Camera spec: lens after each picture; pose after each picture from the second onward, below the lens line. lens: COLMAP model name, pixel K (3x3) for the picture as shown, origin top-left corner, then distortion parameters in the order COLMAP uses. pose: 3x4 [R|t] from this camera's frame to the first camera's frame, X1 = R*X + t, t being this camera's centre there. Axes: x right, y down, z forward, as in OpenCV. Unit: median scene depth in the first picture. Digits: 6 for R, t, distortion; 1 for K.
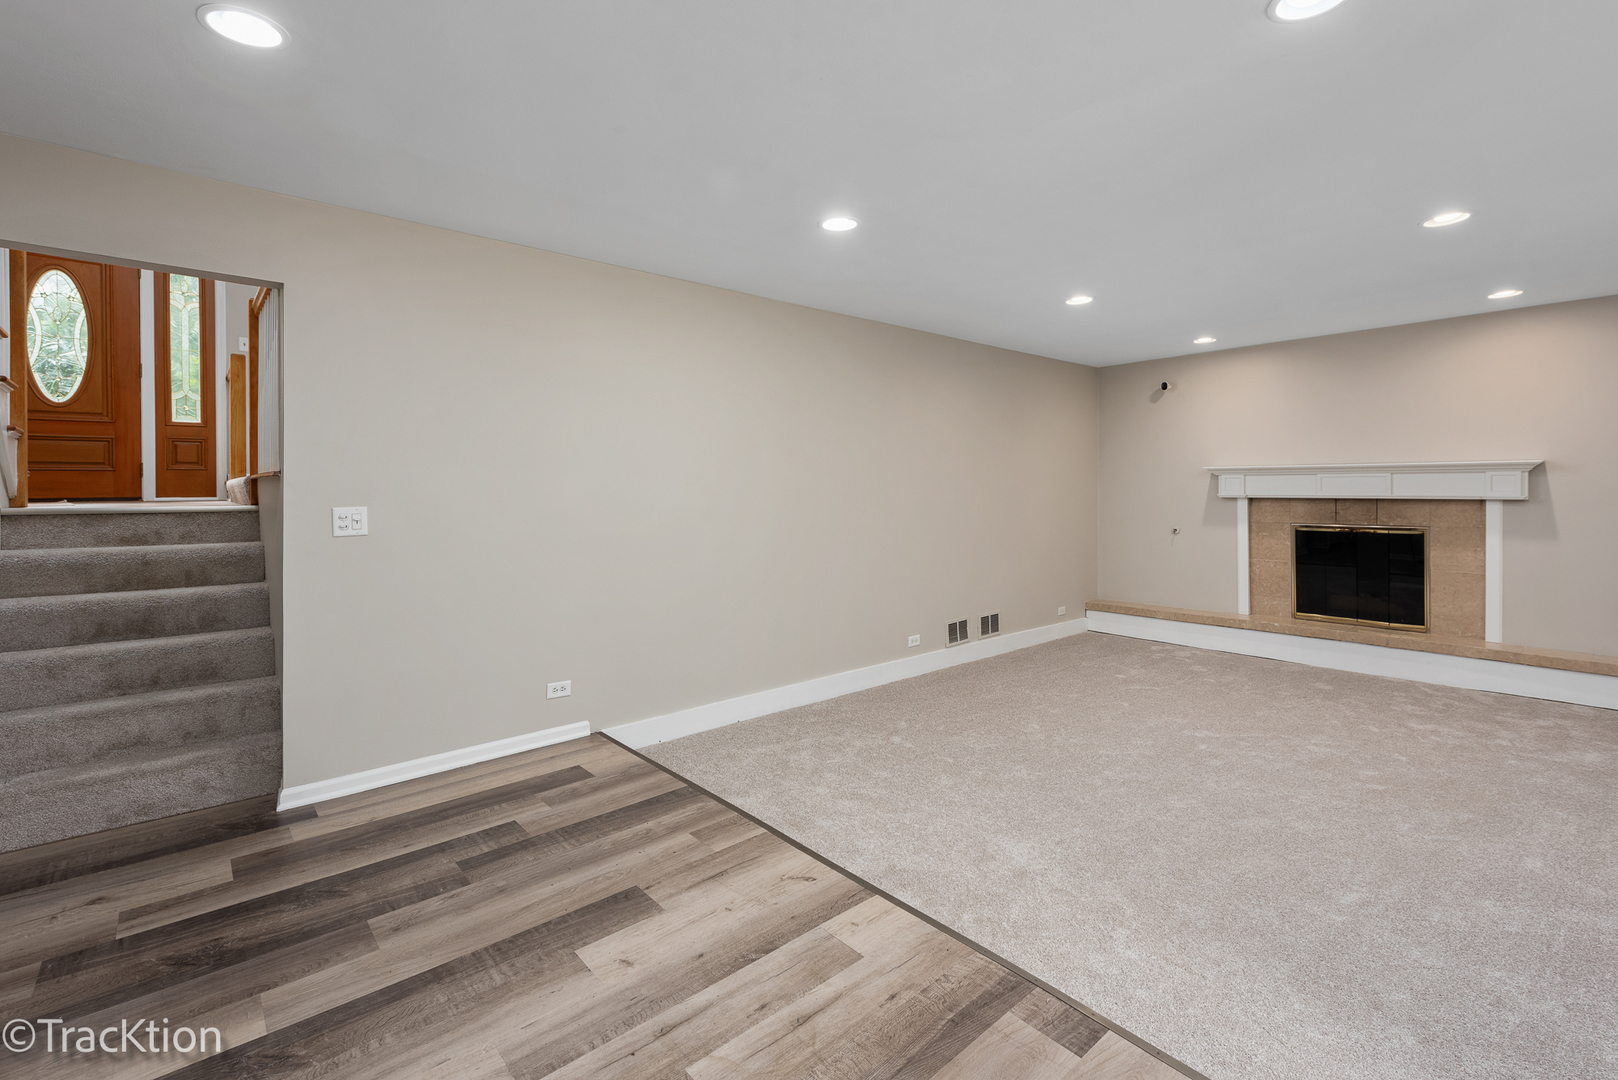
lens RADIAL K [[696.0, 0, 810.1], [0, 696.0, 485.3], [0, 0, 1]] dist [0.011750, -0.000334]
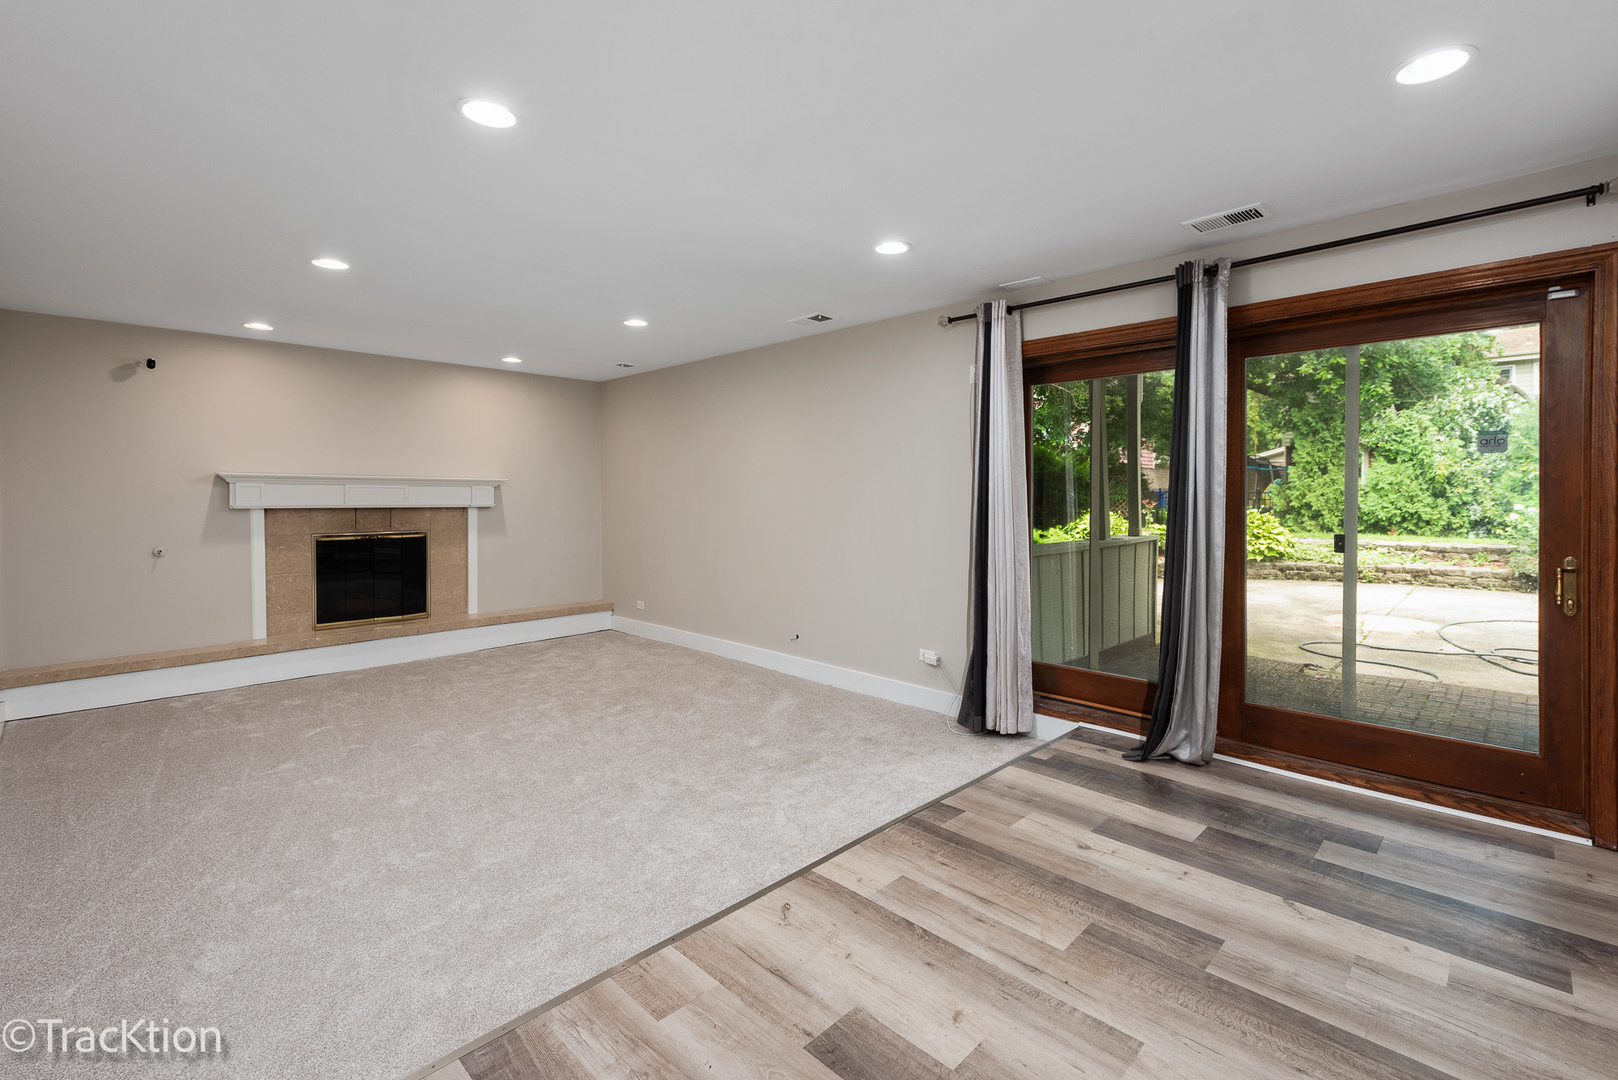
lens RADIAL K [[725.8, 0, 791.9], [0, 725.8, 516.3], [0, 0, 1]] dist [0.010206, -0.000400]
pose [[-0.050398, -0.021717, 0.998493, -0.483460], [-0.004167, 0.999759, 0.021534, 0.006661], [-0.998721, -0.003076, -0.050476, 0.518175]]
